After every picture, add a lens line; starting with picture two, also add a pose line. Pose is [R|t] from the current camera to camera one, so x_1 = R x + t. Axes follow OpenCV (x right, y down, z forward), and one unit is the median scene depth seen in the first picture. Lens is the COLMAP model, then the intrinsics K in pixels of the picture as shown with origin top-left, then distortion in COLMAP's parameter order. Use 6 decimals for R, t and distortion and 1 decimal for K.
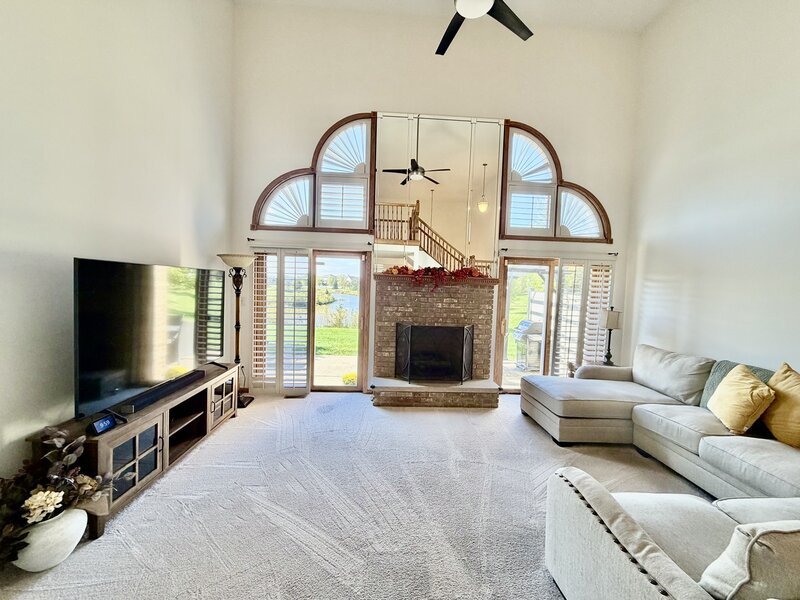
lens RADIAL K [[320.8, 0, 400.0], [0, 320.8, 300.0], [0, 0, 1]] dist [-0.000252, -0.000051]
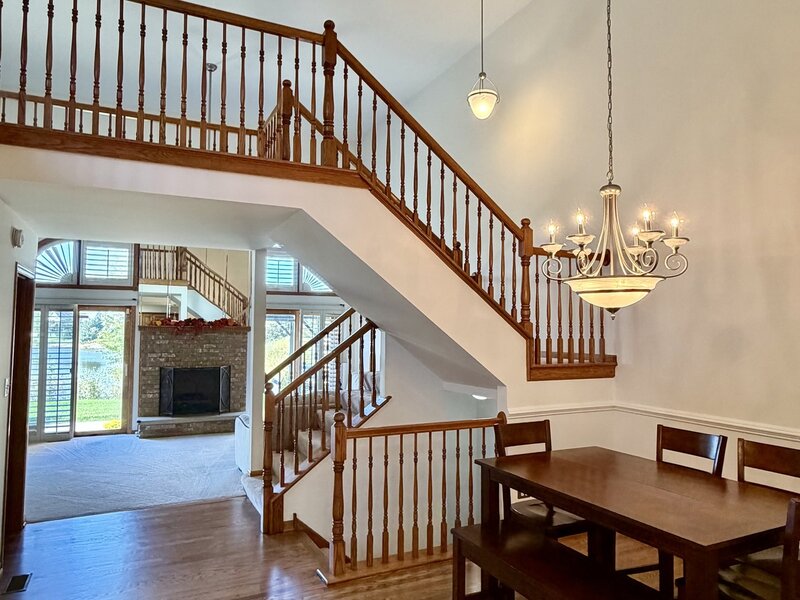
lens RADIAL K [[558.1, 0, 400.0], [0, 558.1, 300.0], [0, 0, 1]] dist [-0.004323, -0.003428]
pose [[0.921235, -0.006444, 0.388954, 0.005249], [0.042517, 0.995541, -0.084207, 0.035184], [-0.386677, 0.094112, 0.917401, -1.184120]]
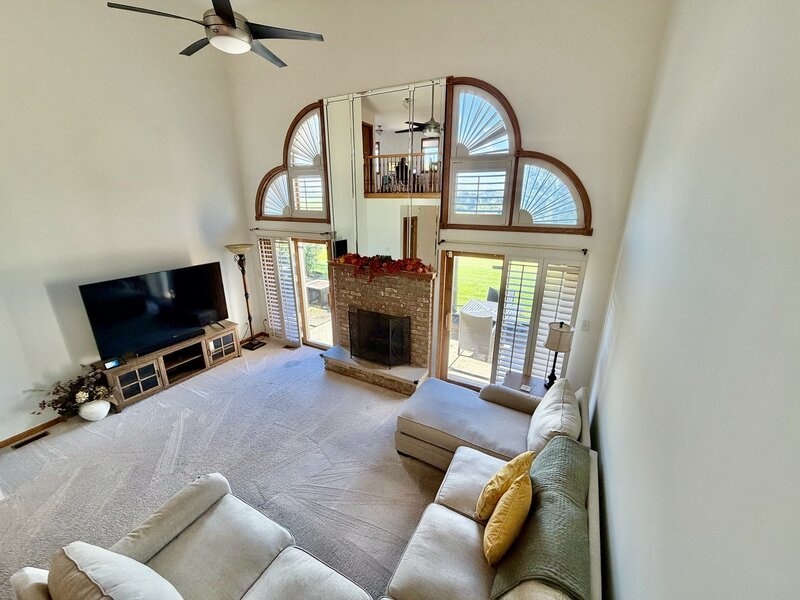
lens RADIAL K [[320.8, 0, 400.0], [0, 320.8, 300.0], [0, 0, 1]] dist [-0.000252, -0.000051]
pose [[0.853885, 0.130408, -0.503859, 0.707258], [0.000821, 0.967762, 0.251866, -0.227943], [0.520460, -0.215479, 0.826250, 0.160299]]
